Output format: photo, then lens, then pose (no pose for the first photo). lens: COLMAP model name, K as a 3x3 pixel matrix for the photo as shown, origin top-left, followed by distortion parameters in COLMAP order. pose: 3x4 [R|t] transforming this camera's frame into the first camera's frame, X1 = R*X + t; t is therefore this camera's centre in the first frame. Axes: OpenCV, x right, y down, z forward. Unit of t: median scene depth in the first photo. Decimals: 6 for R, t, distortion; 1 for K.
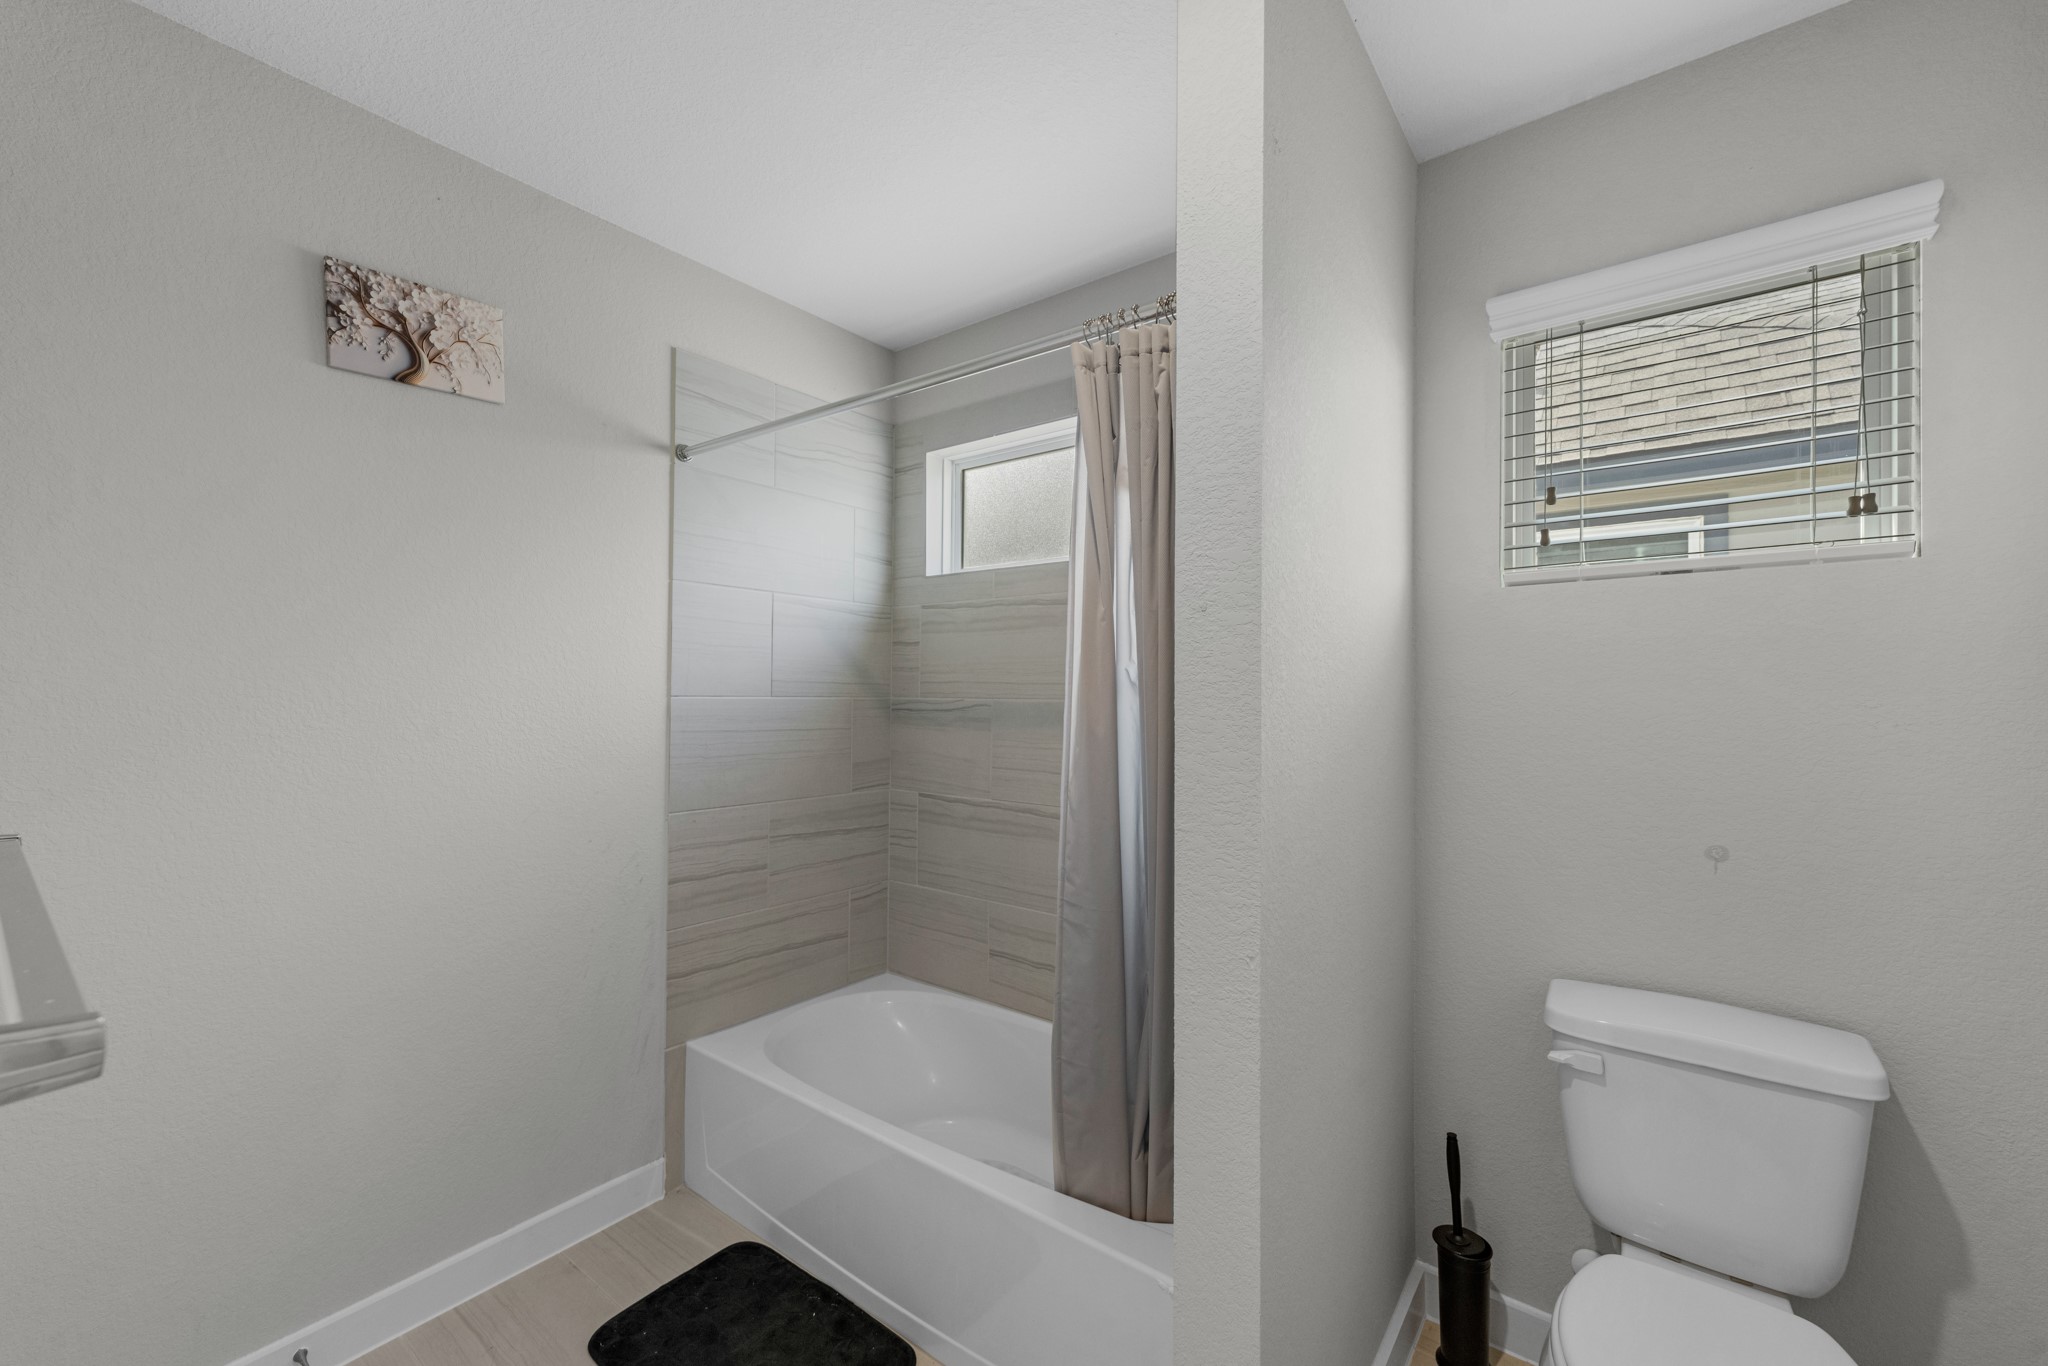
lens RADIAL K [[816.7, 0, 1022.2], [0, 816.7, 688.3], [0, 0, 1]] dist [0.001000, 0.000126]
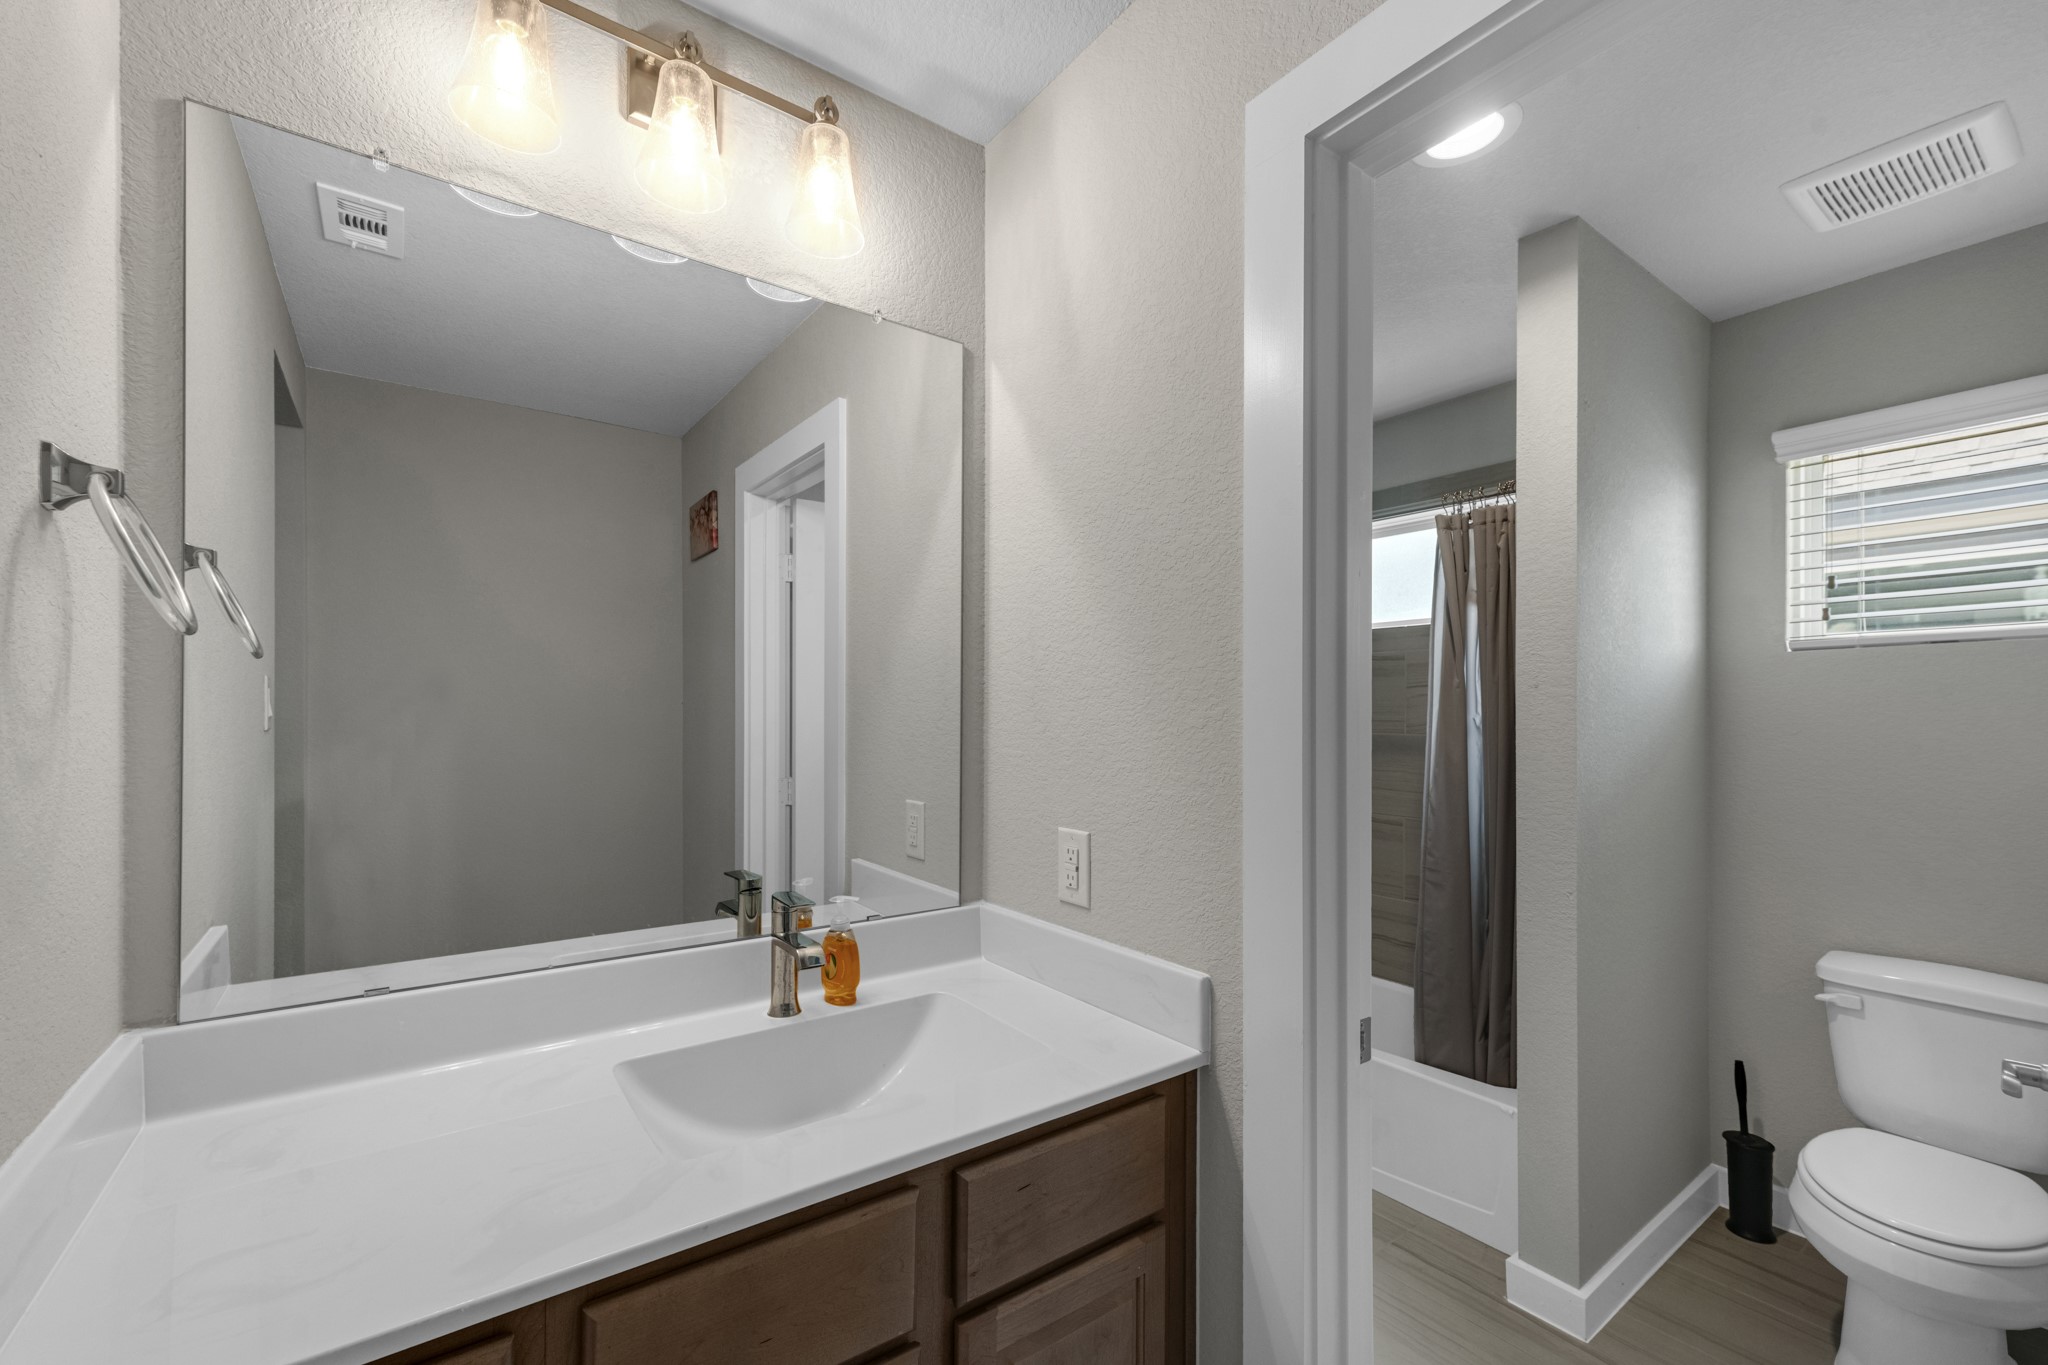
lens RADIAL K [[832.3, 0, 995.2], [0, 832.3, 710.1], [0, 0, 1]] dist [-0.000993, -0.000196]
pose [[0.952787, -0.002836, -0.303625, -0.256277], [0.002649, 0.999996, -0.001030, -0.039488], [0.303627, 0.000177, 0.952791, -0.775528]]
